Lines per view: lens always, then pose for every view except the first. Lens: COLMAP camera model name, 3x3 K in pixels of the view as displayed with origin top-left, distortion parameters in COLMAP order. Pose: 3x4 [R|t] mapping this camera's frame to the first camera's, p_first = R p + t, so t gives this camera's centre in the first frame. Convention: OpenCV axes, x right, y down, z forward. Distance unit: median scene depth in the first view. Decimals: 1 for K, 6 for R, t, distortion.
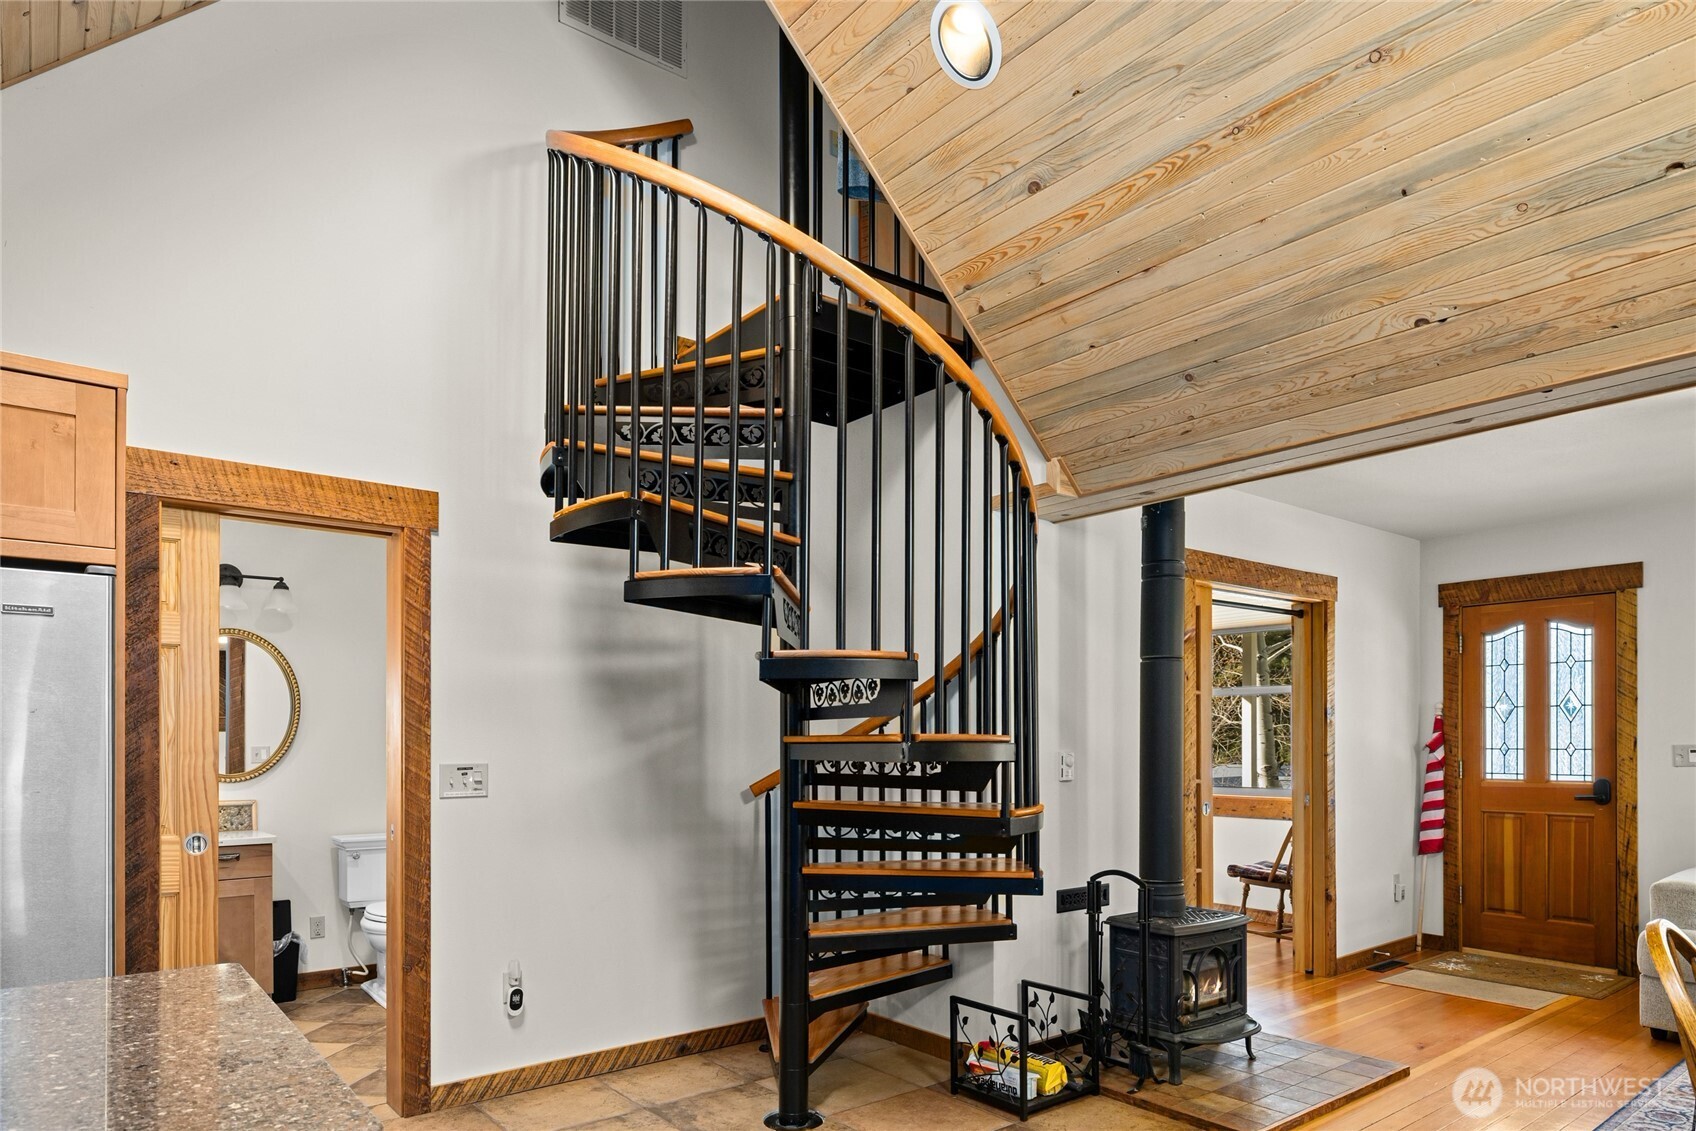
lens RADIAL K [[1002.9, 0, 861.8], [0, 1002.9, 731.9], [0, 0, 1]] dist [0.009462, -0.006703]
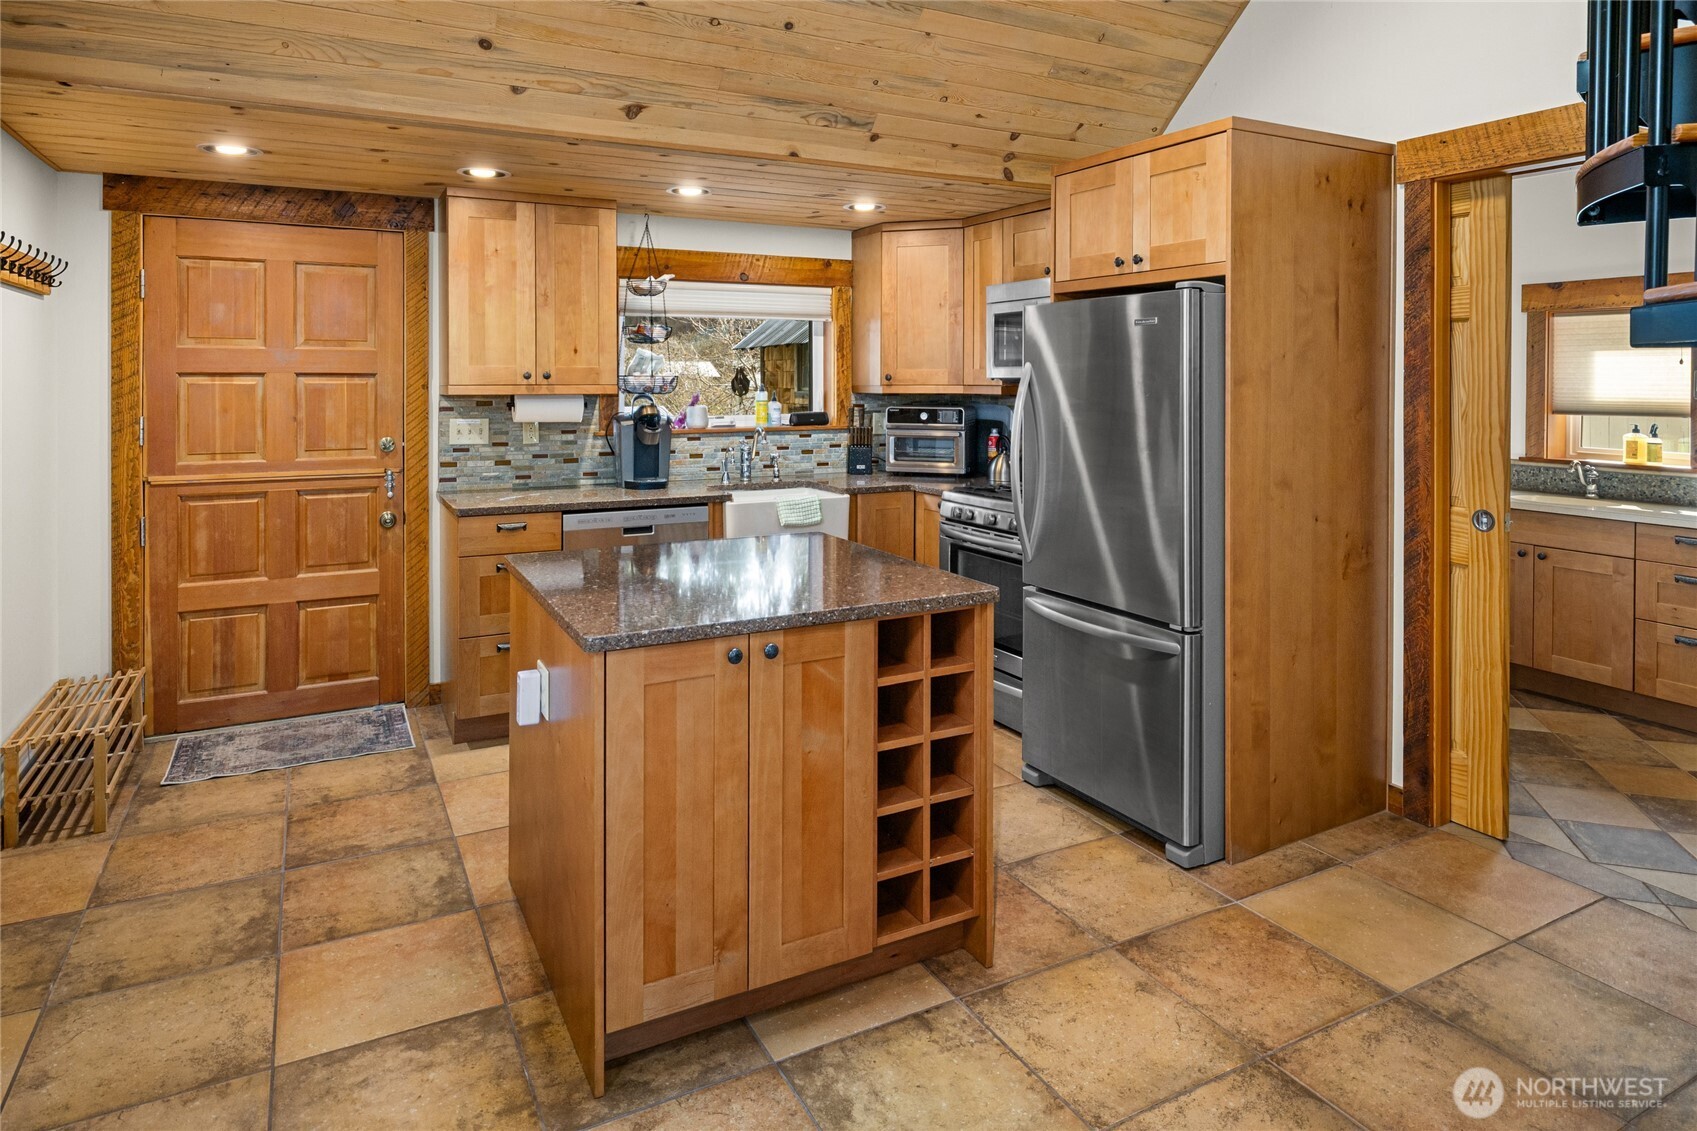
lens RADIAL K [[1003.5, 0, 836.2], [0, 1003.5, 382.4], [0, 0, 1]] dist [0.009462, -0.006703]
pose [[-0.198710, 0.008636, -0.980020, 0.335008], [0.005076, 0.999957, 0.007783, -0.026828], [0.980045, -0.003428, -0.198746, 0.461663]]
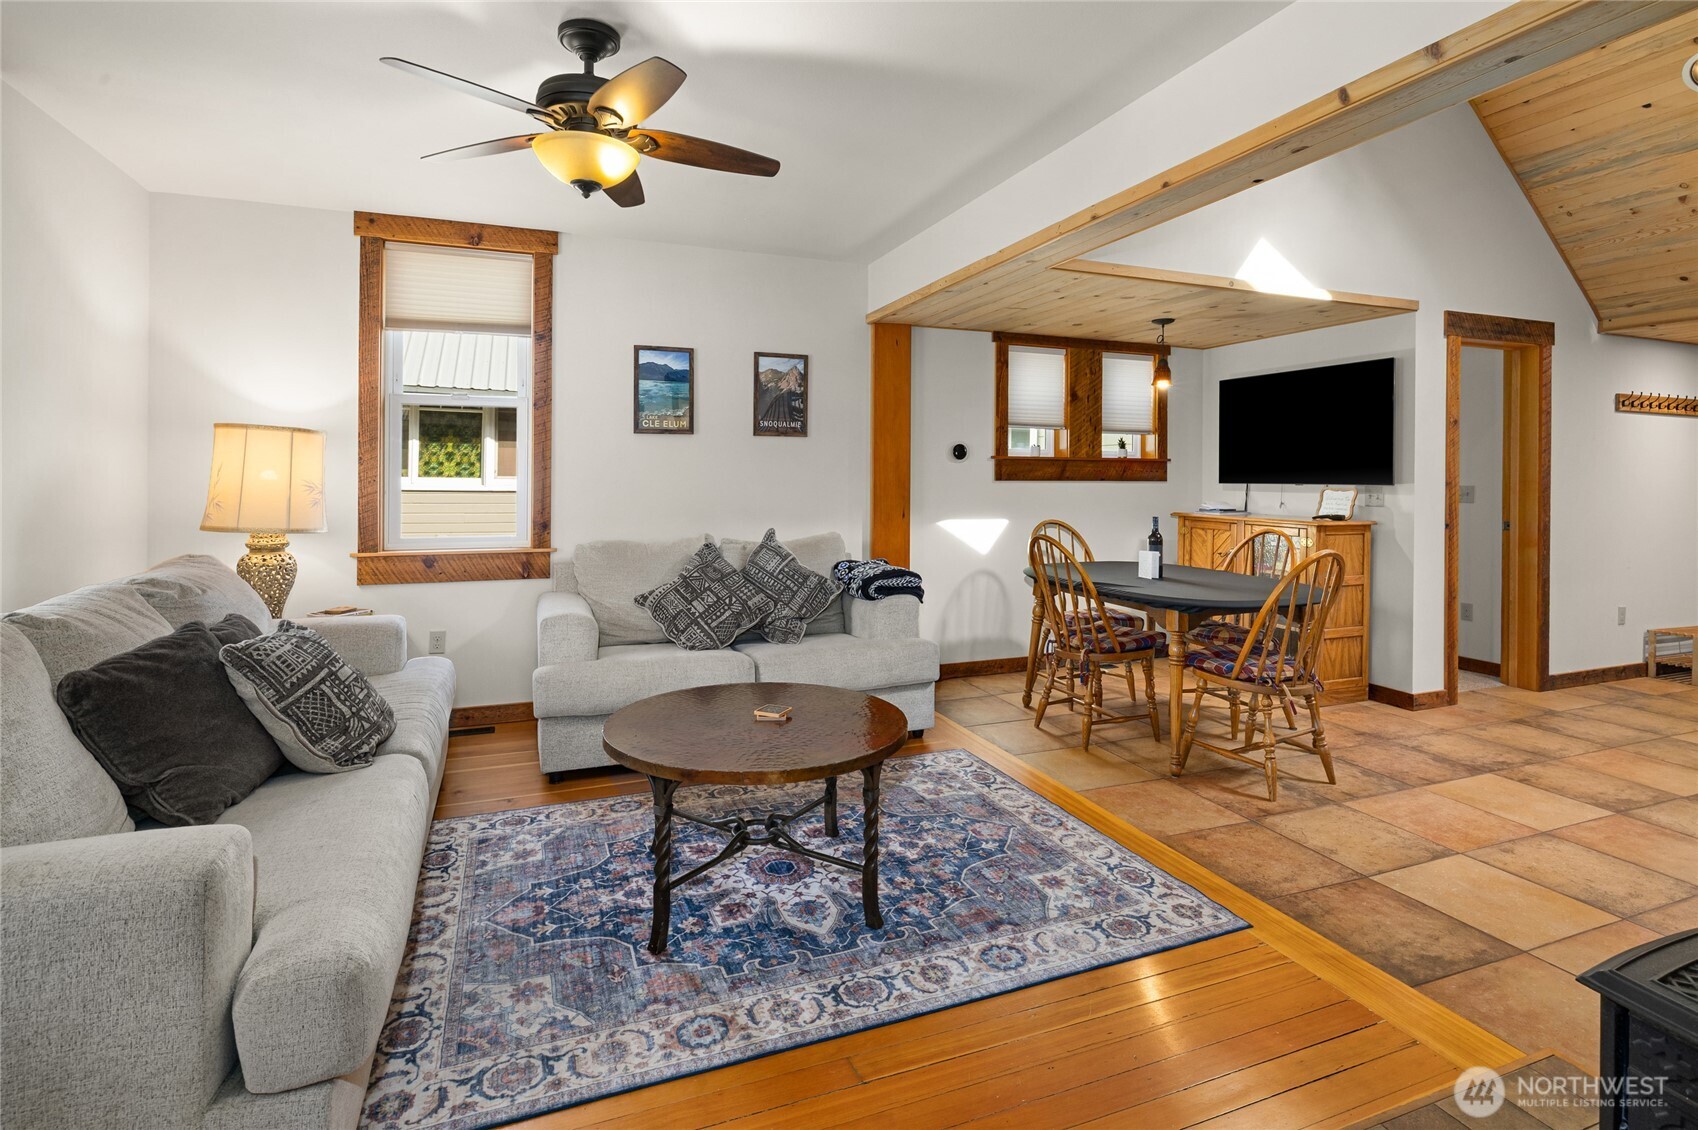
lens RADIAL K [[839.4, 0, 848.5], [0, 839.4, 480.7], [0, 0, 1]] dist [-0.009260, 0.004599]
pose [[-0.954108, -0.004920, 0.299424, 0.549856], [-0.005043, 0.999987, 0.000362, 0.015172], [-0.299422, -0.001165, -0.954120, 1.372292]]
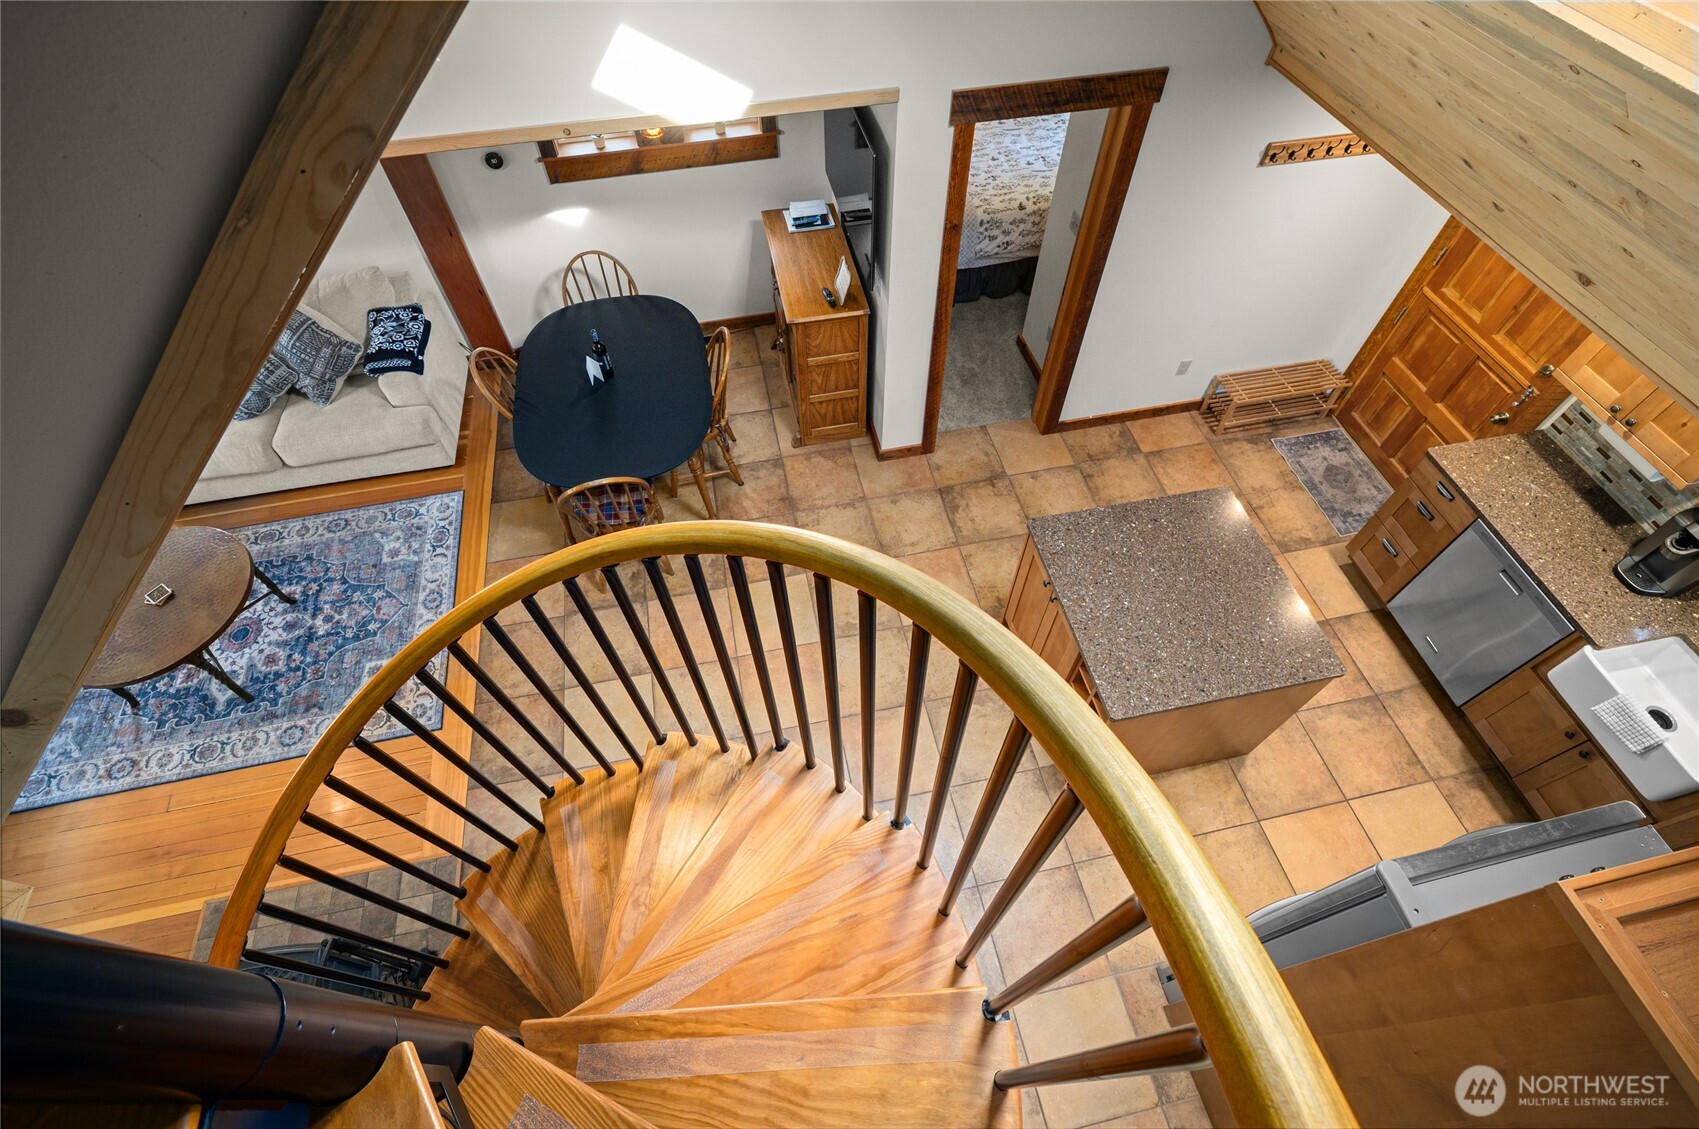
lens RADIAL K [[799.1, 0, 844.4], [0, 799.1, 549.3], [0, 0, 1]] dist [-0.018291, 0.010148]
pose [[-0.886193, -0.364131, 0.286479, -0.211716], [0.013695, 0.597466, 0.801777, -0.613508], [-0.463114, 0.714453, -0.524483, 0.844494]]
